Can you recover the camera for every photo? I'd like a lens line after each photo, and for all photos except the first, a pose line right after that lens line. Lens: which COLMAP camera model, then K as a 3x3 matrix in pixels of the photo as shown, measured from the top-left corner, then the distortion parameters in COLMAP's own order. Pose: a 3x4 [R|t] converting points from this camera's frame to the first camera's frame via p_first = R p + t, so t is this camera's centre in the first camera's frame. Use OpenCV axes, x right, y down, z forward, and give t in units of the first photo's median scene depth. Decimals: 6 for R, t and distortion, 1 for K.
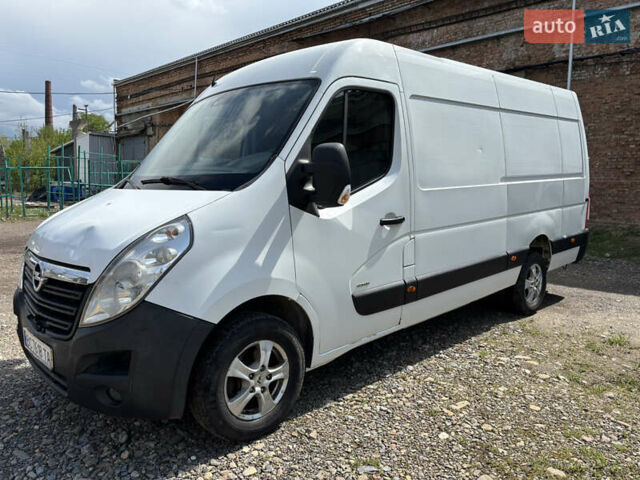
lens RADIAL K [[484.3, 0, 322.0], [0, 484.3, 237.6], [0, 0, 1]] dist [0.060148, -0.068794]
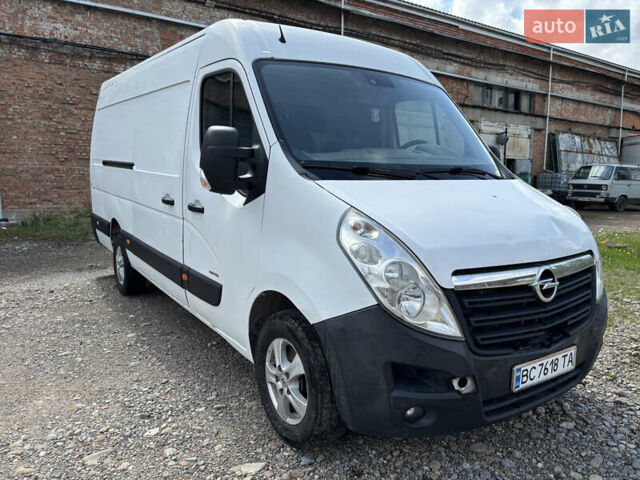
lens RADIAL K [[484.3, 0, 322.0], [0, 484.3, 237.6], [0, 0, 1]] dist [0.060148, -0.068794]
pose [[0.165938, -0.133517, 0.977056, -1.300896], [0.102310, 0.987776, 0.117606, -0.124551], [-0.980815, 0.080447, 0.177569, 1.092516]]
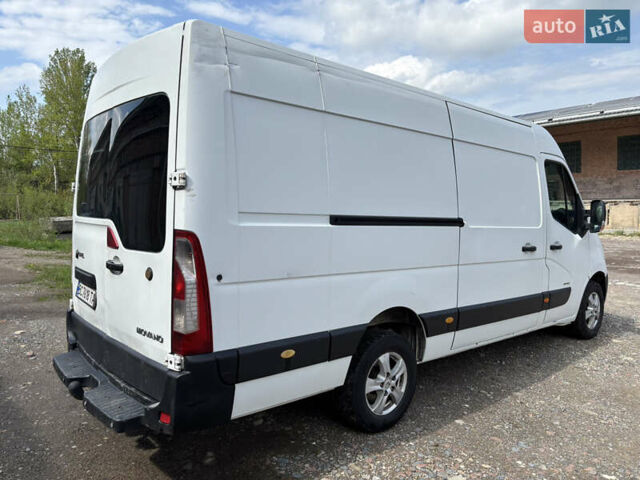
lens RADIAL K [[491.2, 0, 314.2], [0, 491.2, 240.6], [0, 0, 1]] dist [0.002589, -0.006202]
pose [[-0.997894, -0.012097, 0.063735, 0.395974], [0.000030, 0.982376, 0.186916, -0.413383], [-0.064873, 0.186524, -0.980306, 3.180782]]
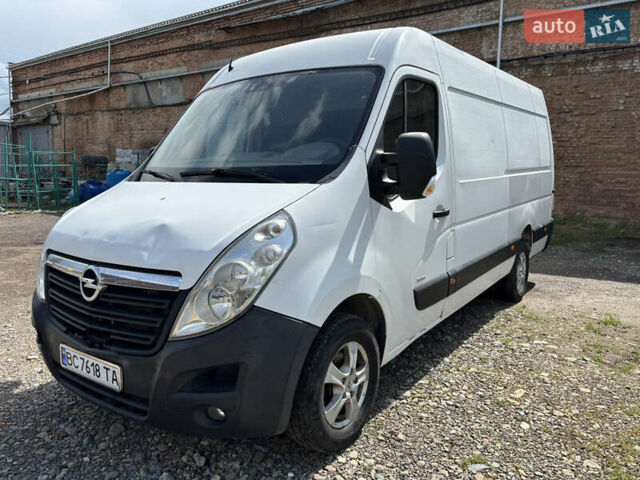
lens RADIAL K [[482.8, 0, 323.4], [0, 482.8, 234.9], [0, 0, 1]] dist [0.068096, -0.079182]
pose [[0.983229, -0.023119, 0.180905, -0.294553], [0.021764, 0.999718, 0.009470, -0.005193], [-0.181073, -0.005374, 0.983455, 0.076215]]
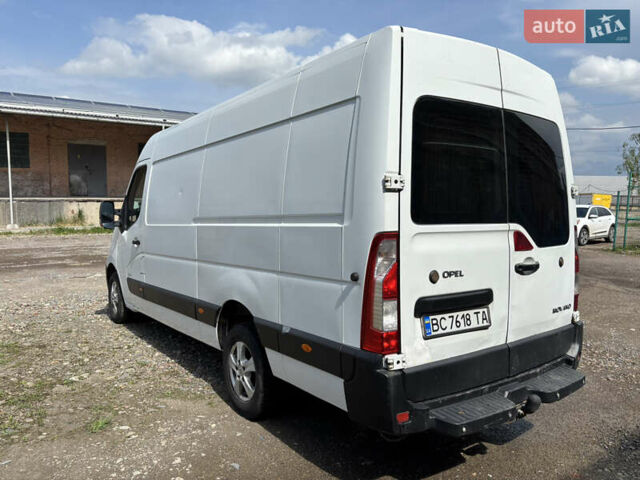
lens RADIAL K [[484.3, 0, 322.0], [0, 484.3, 237.6], [0, 0, 1]] dist [0.060148, -0.068794]
pose [[-0.135202, 0.055423, -0.989267, 1.869855], [-0.120127, 0.990152, 0.071890, -0.269549], [0.983509, 0.128557, -0.127213, 2.000698]]
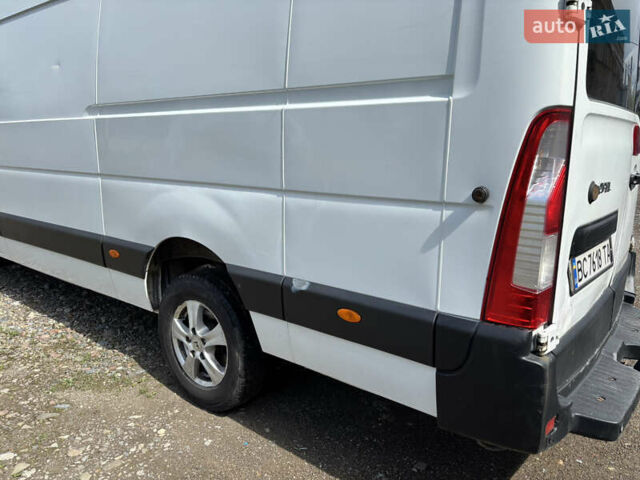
lens RADIAL K [[484.3, 0, 322.0], [0, 484.3, 237.6], [0, 0, 1]] dist [0.060148, -0.068794]
pose [[0.129575, 0.209191, -0.969252, 1.479965], [-0.139679, 0.971596, 0.191024, -0.178218], [0.981682, 0.110632, 0.155114, 1.752792]]
